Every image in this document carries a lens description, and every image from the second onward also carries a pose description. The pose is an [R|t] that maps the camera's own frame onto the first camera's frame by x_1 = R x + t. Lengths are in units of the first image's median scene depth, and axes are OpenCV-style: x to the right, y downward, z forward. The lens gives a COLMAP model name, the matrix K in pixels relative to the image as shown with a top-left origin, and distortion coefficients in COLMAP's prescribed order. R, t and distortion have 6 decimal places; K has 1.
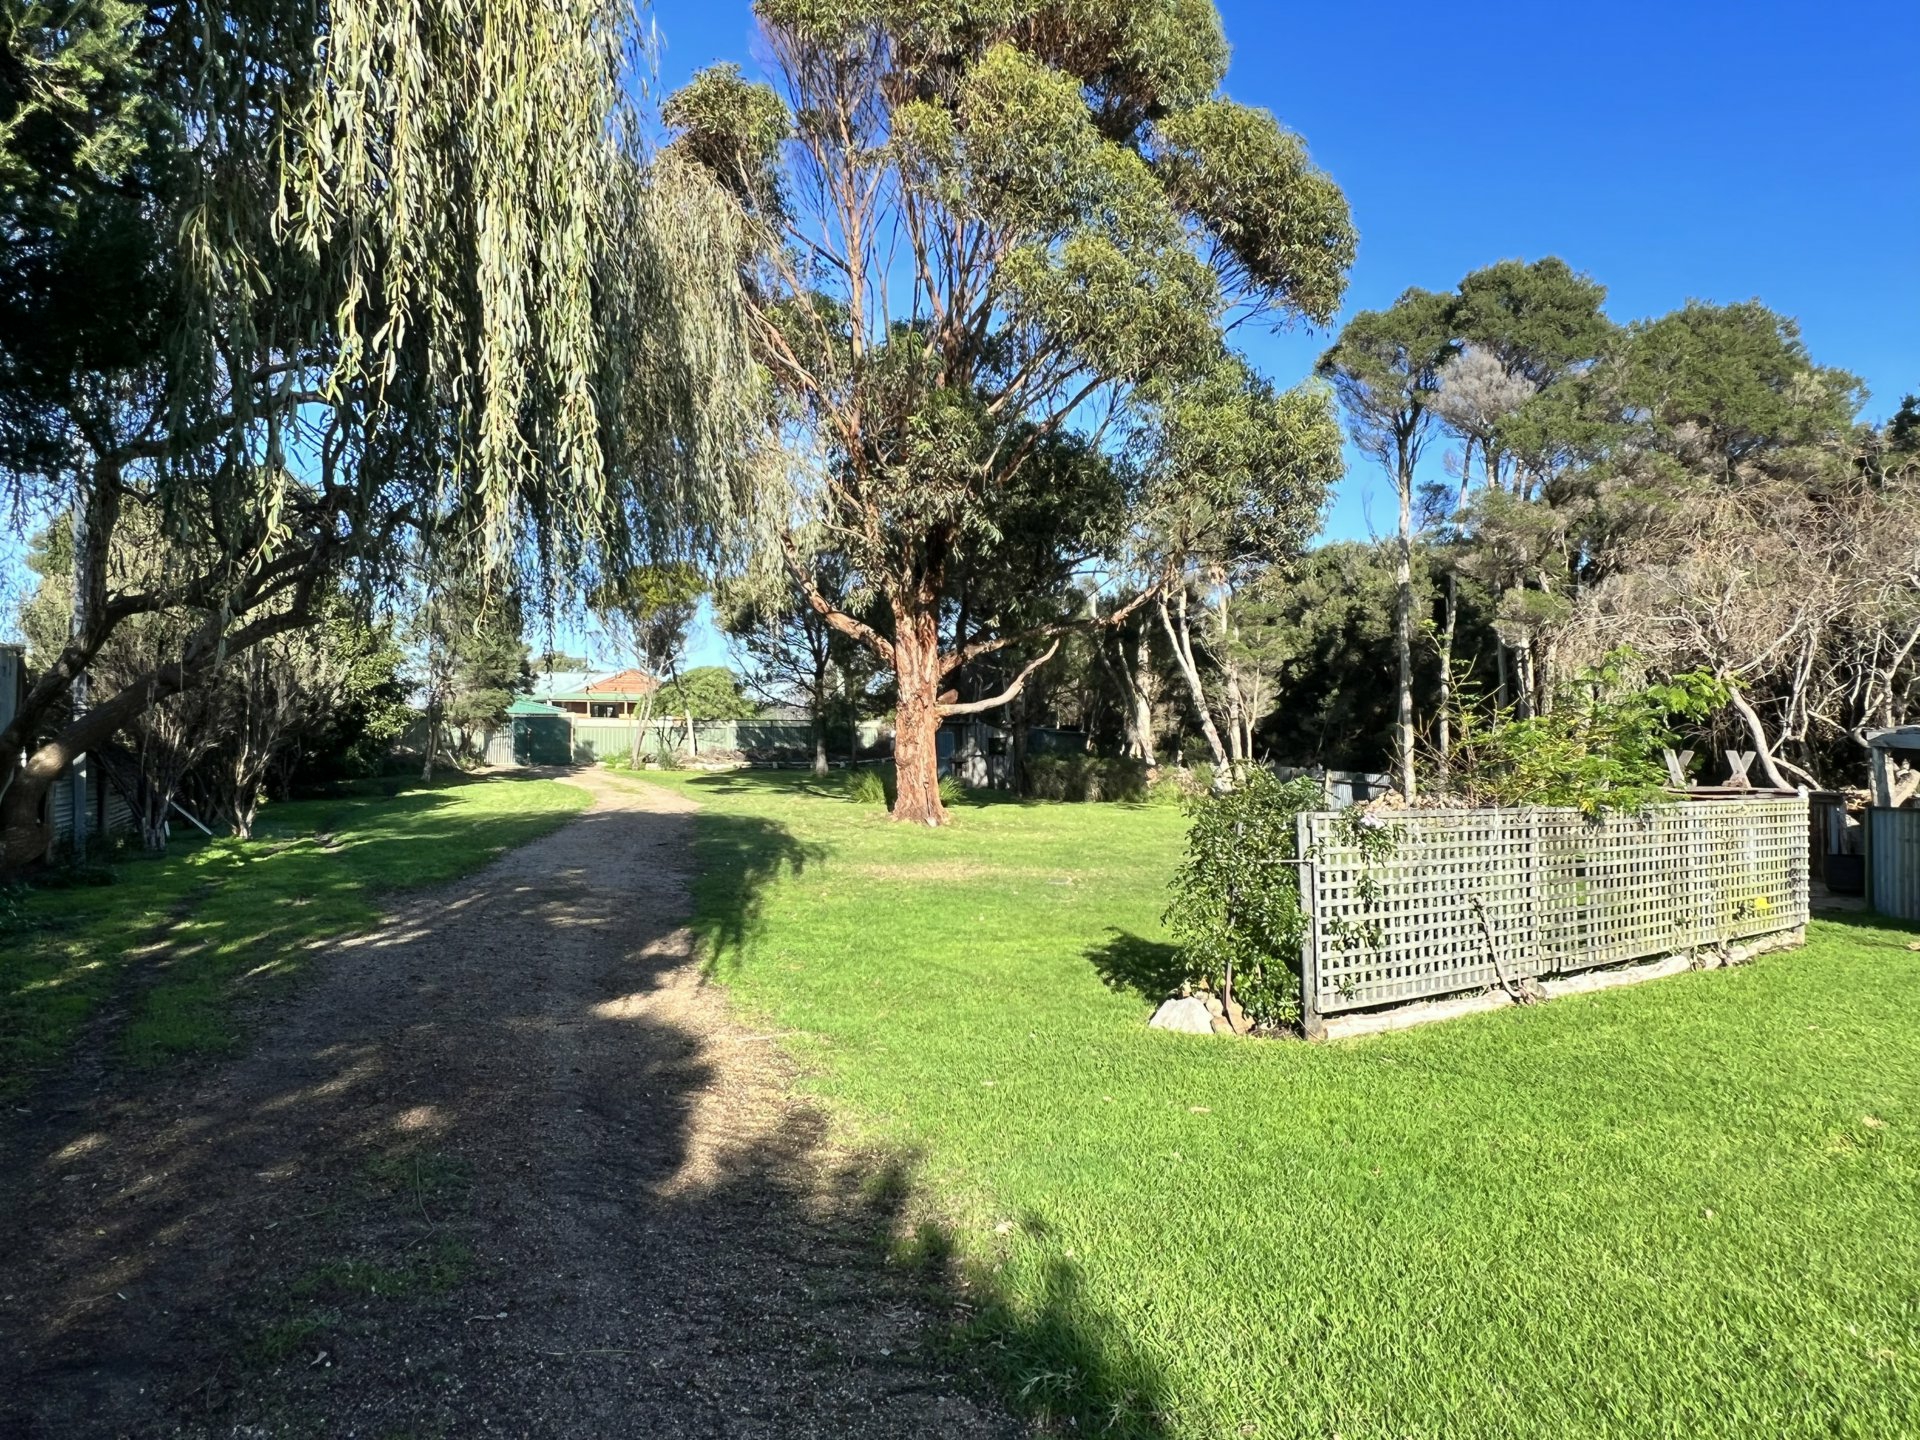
lens RADIAL K [[1231.7, 0, 960.0], [0, 1231.7, 720.0], [0, 0, 1]] dist [0.001031, 0.000086]
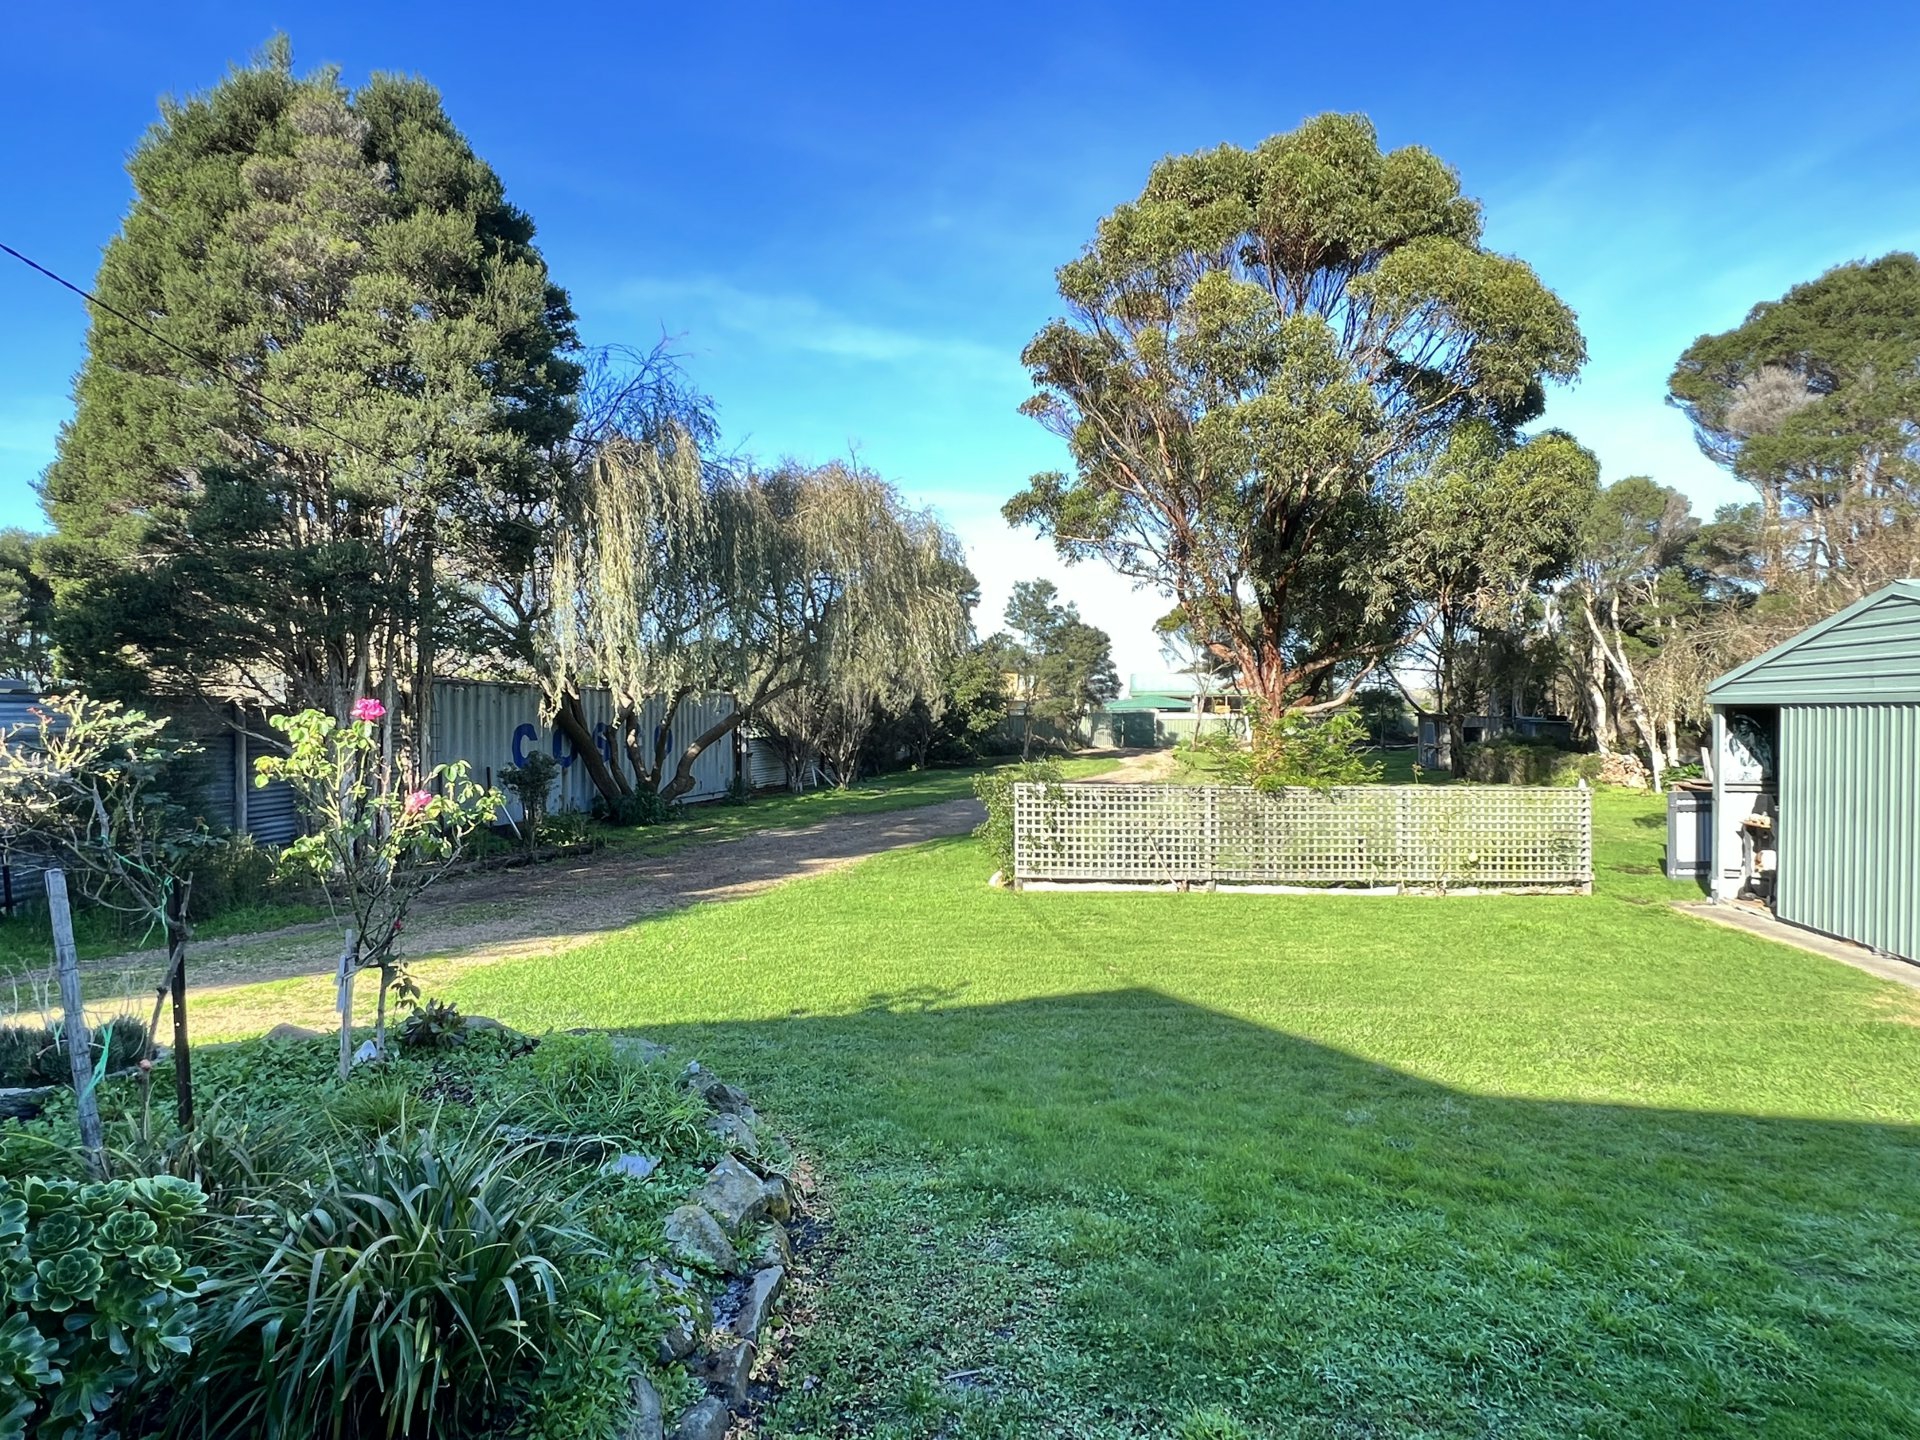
lens RADIAL K [[1057.8, 0, 960.0], [0, 1057.8, 720.0], [0, 0, 1]] dist [0.000524, 0.000091]
pose [[0.812757, -0.006628, -0.582564, 0.262443], [0.014219, 0.999863, 0.008461, -0.010393], [0.582429, -0.015160, 0.812740, -0.110633]]
